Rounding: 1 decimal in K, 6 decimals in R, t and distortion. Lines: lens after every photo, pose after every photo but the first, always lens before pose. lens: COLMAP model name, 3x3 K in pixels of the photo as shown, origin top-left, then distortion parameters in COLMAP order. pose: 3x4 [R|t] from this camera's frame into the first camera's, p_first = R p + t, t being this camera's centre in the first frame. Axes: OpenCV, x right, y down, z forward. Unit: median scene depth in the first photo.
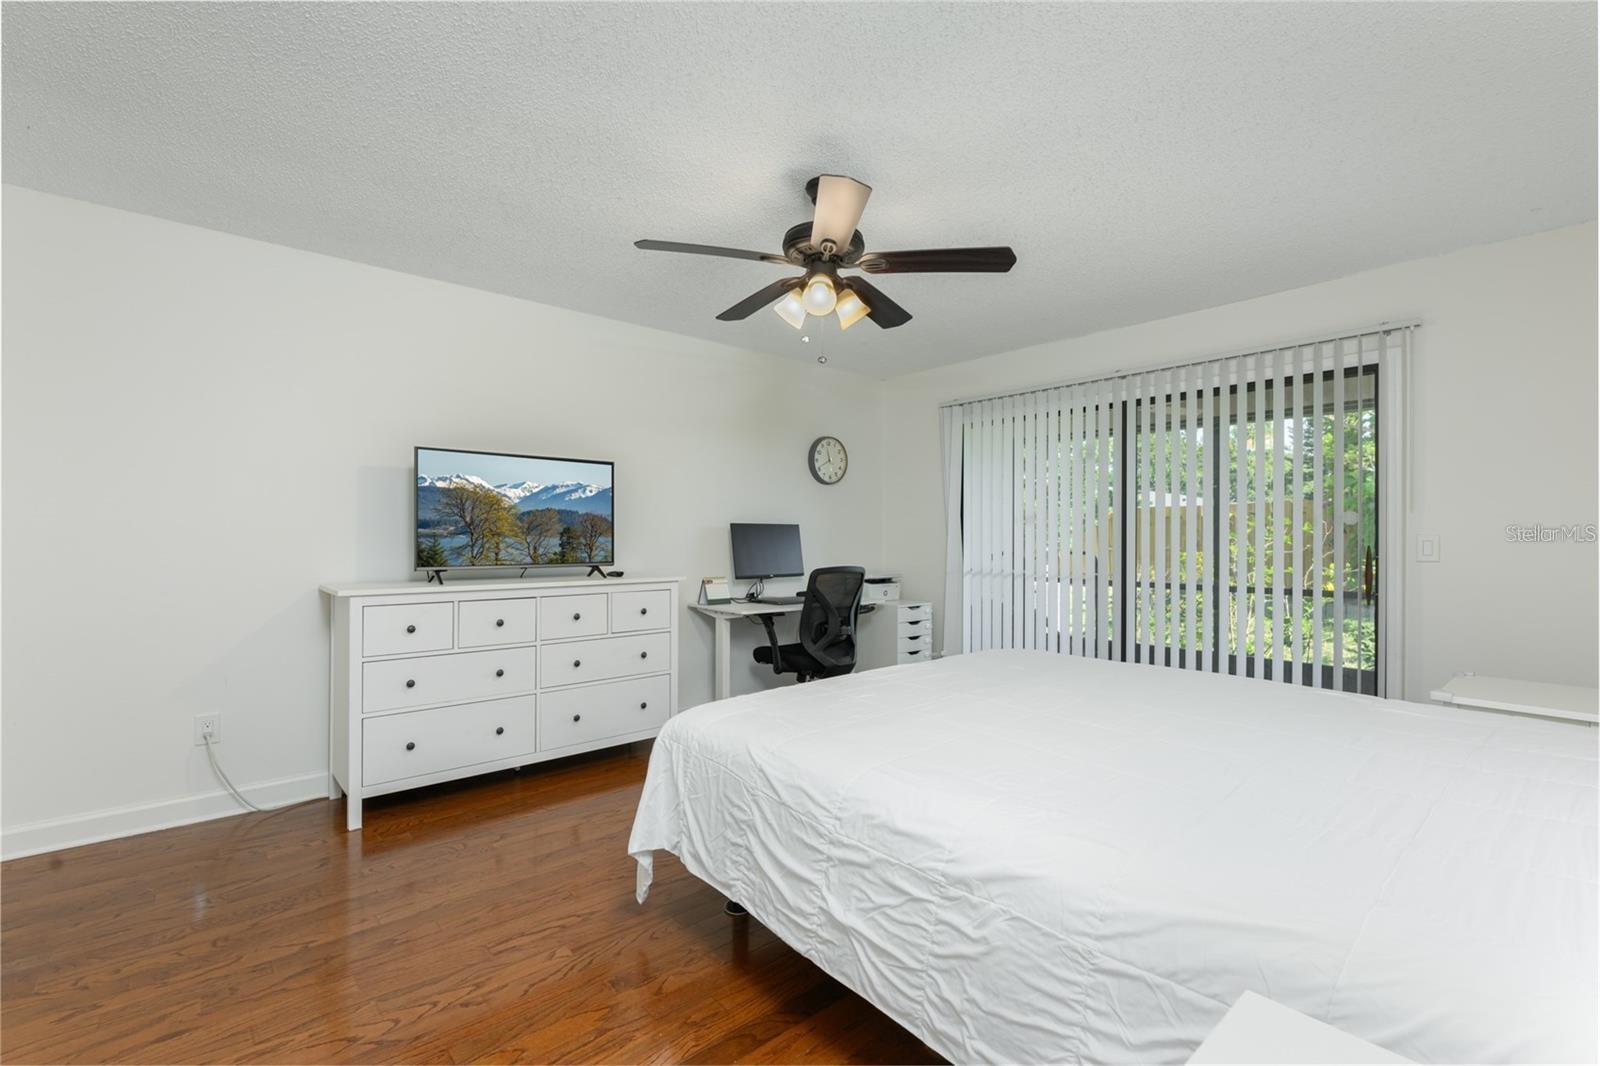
lens RADIAL K [[703.5, 0, 800.0], [0, 703.5, 533.0], [0, 0, 1]] dist [-0.035037, 0.000078]
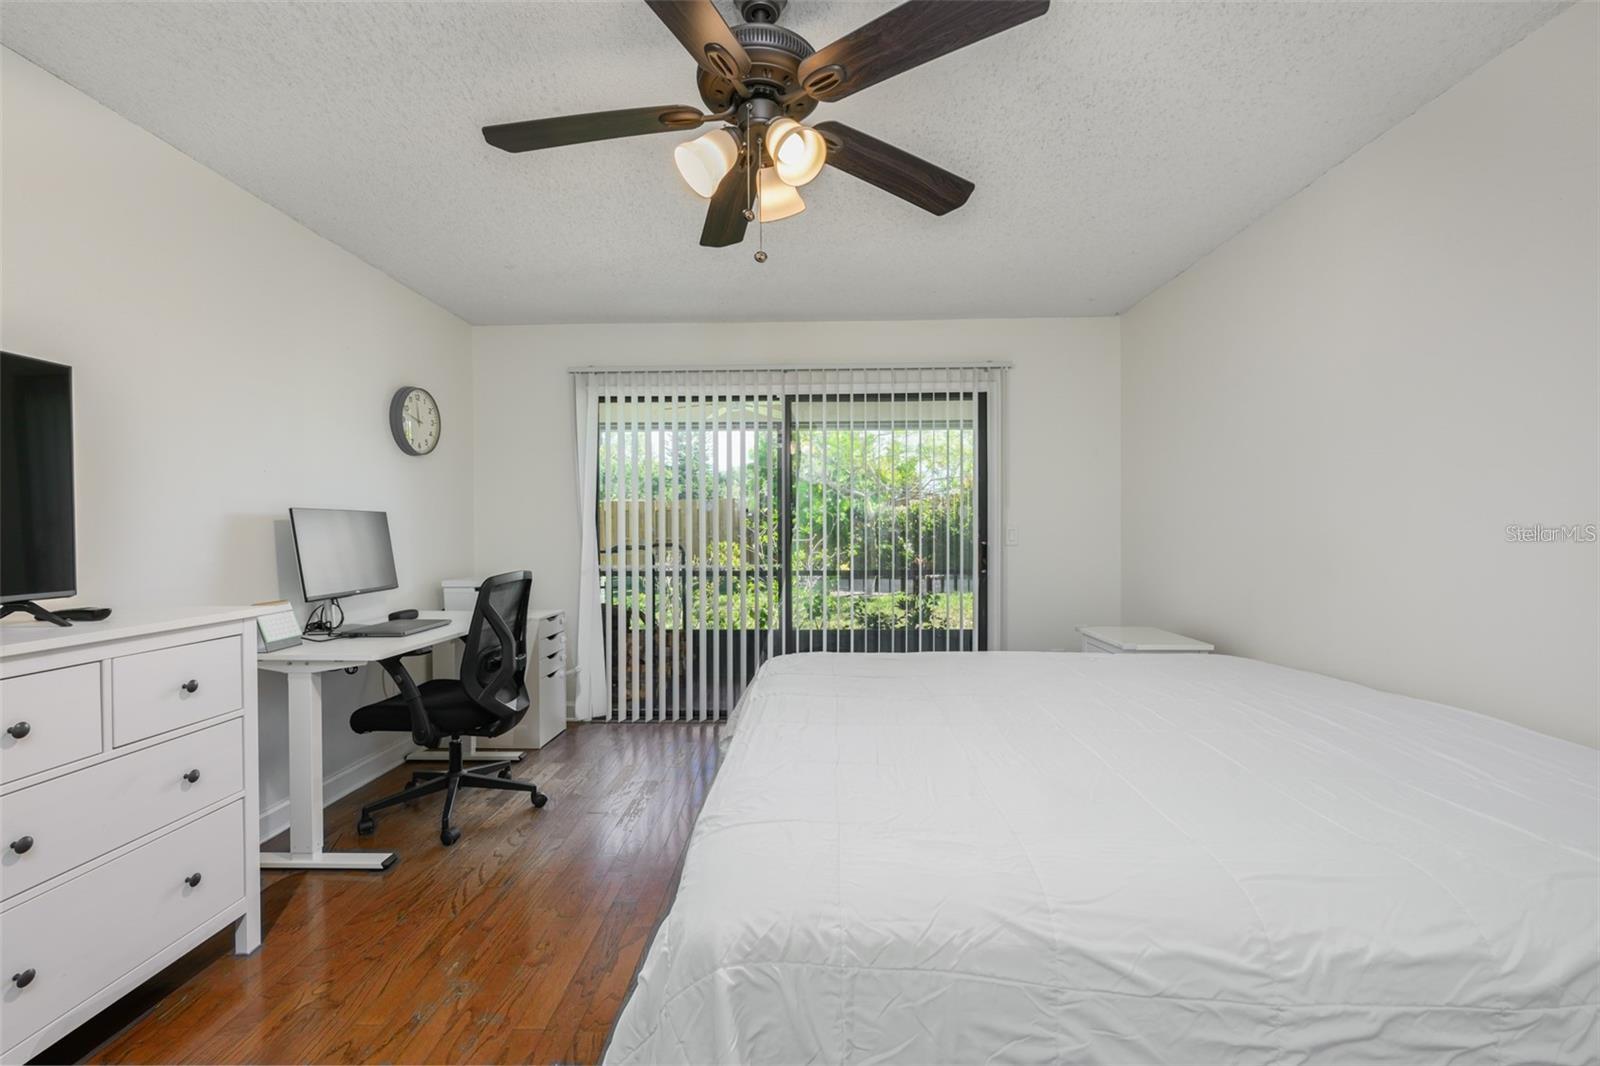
lens RADIAL K [[676.8, 0, 800.0], [0, 676.8, 533.0], [0, 0, 1]] dist [-0.009476, -0.000004]
pose [[0.674848, -0.006749, 0.737926, -0.248907], [-0.003252, 0.999921, 0.012119, -0.001771], [-0.737950, -0.010579, 0.674773, 0.331246]]
